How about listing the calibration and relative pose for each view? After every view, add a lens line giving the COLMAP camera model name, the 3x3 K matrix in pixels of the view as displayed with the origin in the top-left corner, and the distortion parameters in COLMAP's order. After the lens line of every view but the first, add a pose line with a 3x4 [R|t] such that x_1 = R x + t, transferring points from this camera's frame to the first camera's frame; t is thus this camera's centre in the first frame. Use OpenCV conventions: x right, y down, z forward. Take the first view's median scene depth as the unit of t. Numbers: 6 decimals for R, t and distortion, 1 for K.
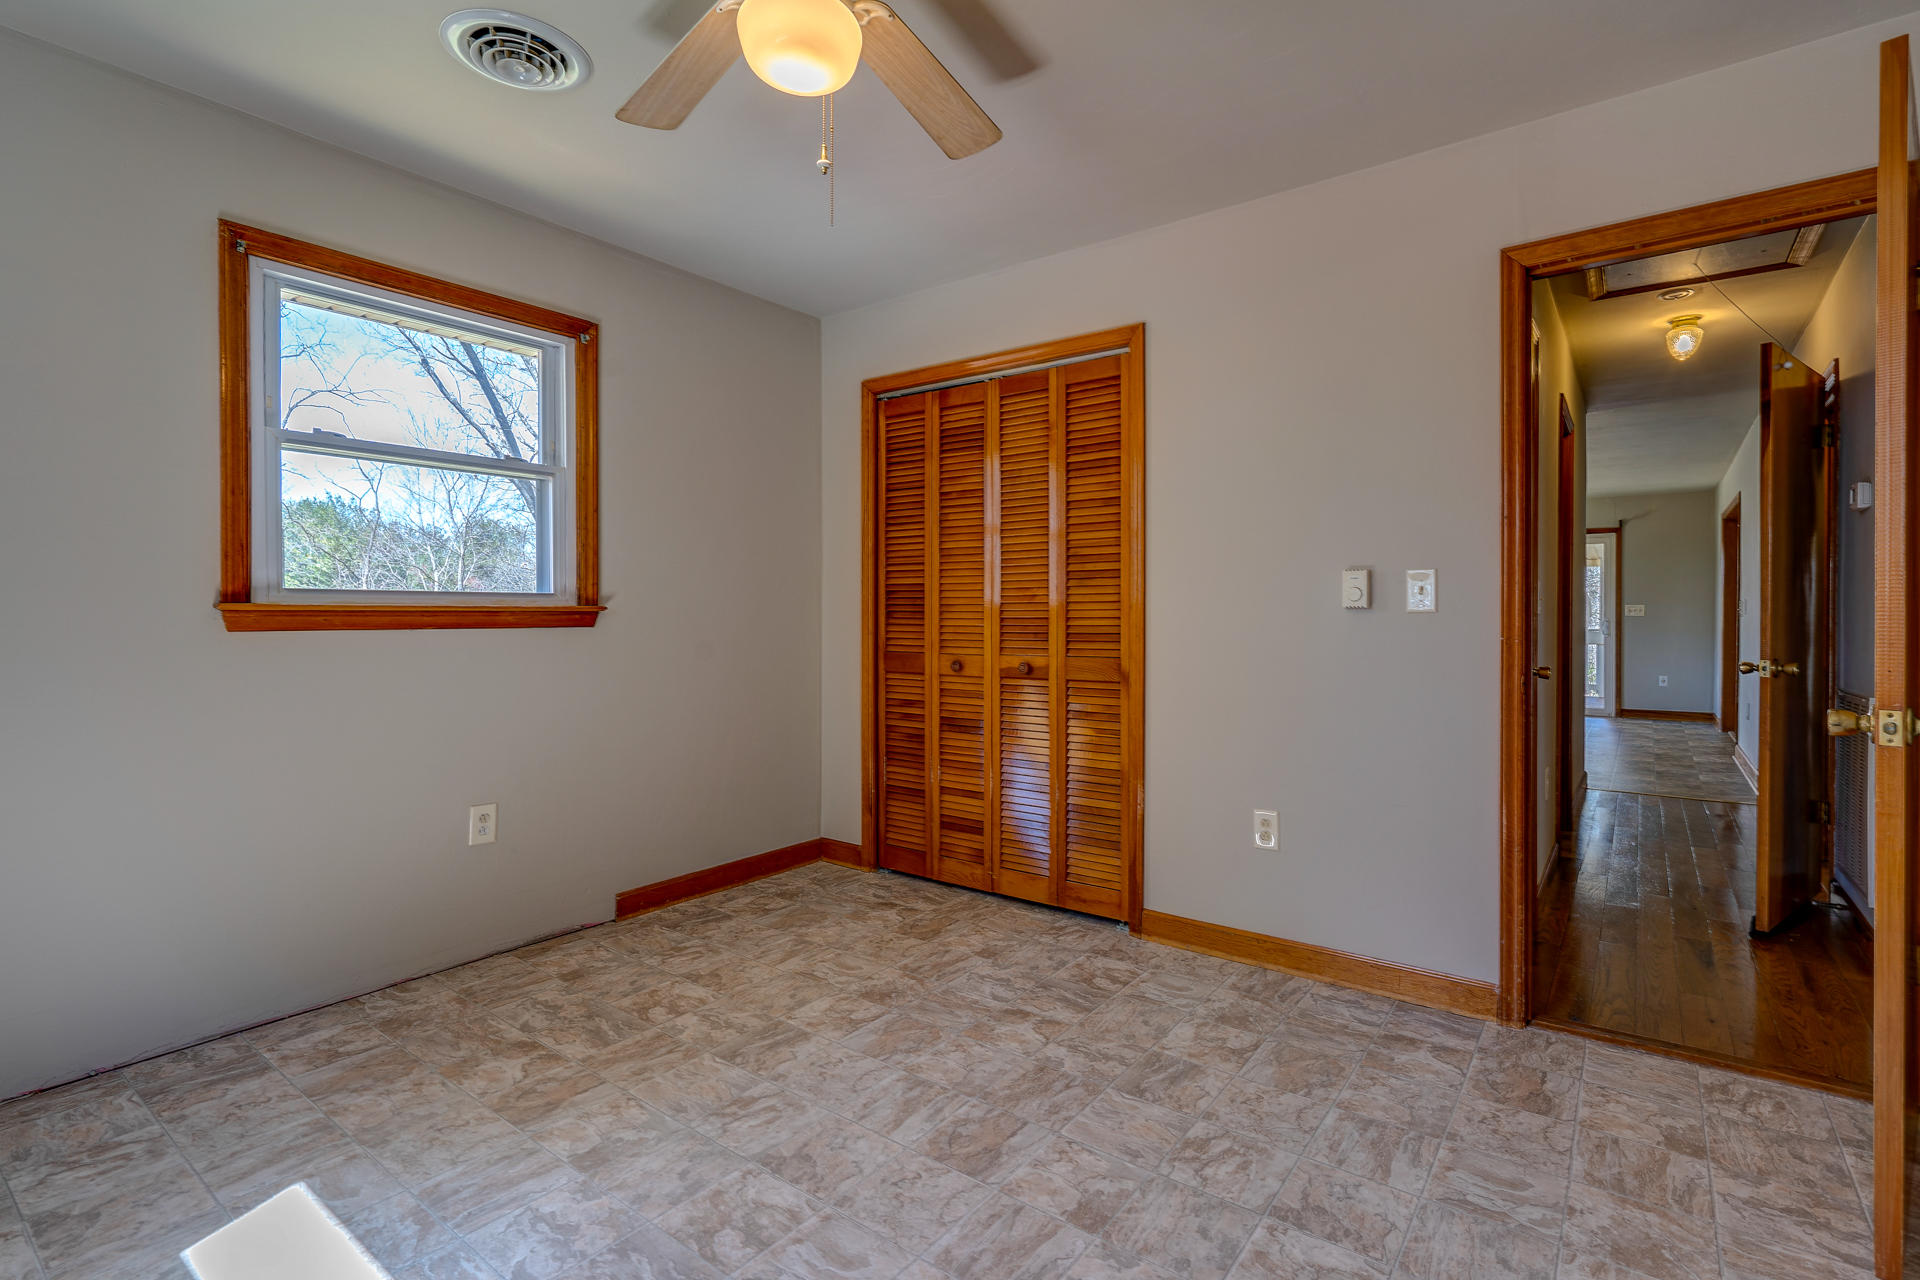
lens RADIAL K [[883.1, 0, 988.4], [0, 883.1, 629.9], [0, 0, 1]] dist [-0.005354, 0.003332]
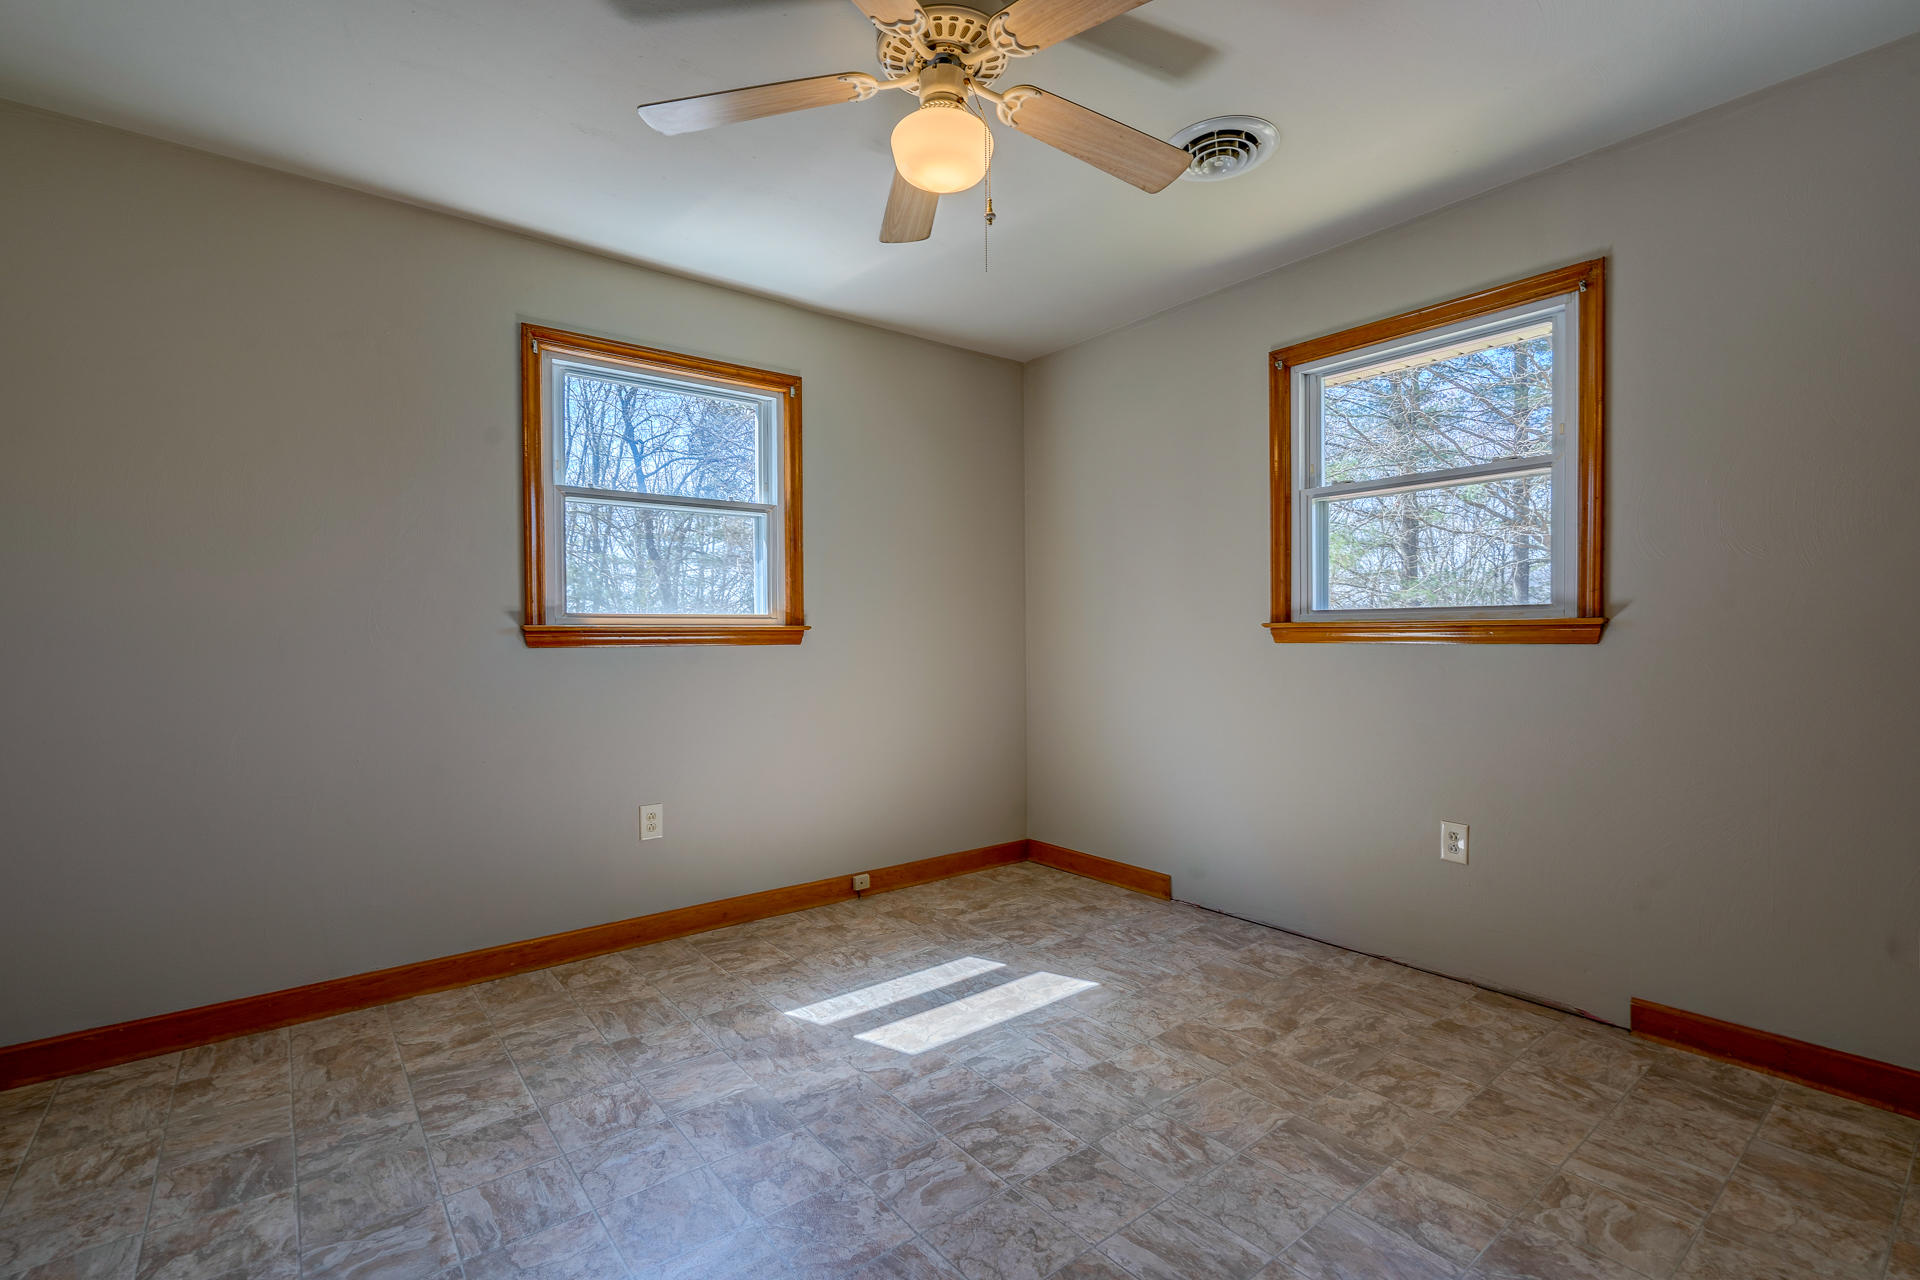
lens RADIAL K [[883.1, 0, 963.8], [0, 883.1, 605.1], [0, 0, 1]] dist [-0.005354, 0.003332]
pose [[-0.271736, -0.031191, -0.961866, 0.679067], [-0.010186, 0.999512, -0.029534, -0.011622], [0.962318, 0.001773, -0.271921, 0.947353]]
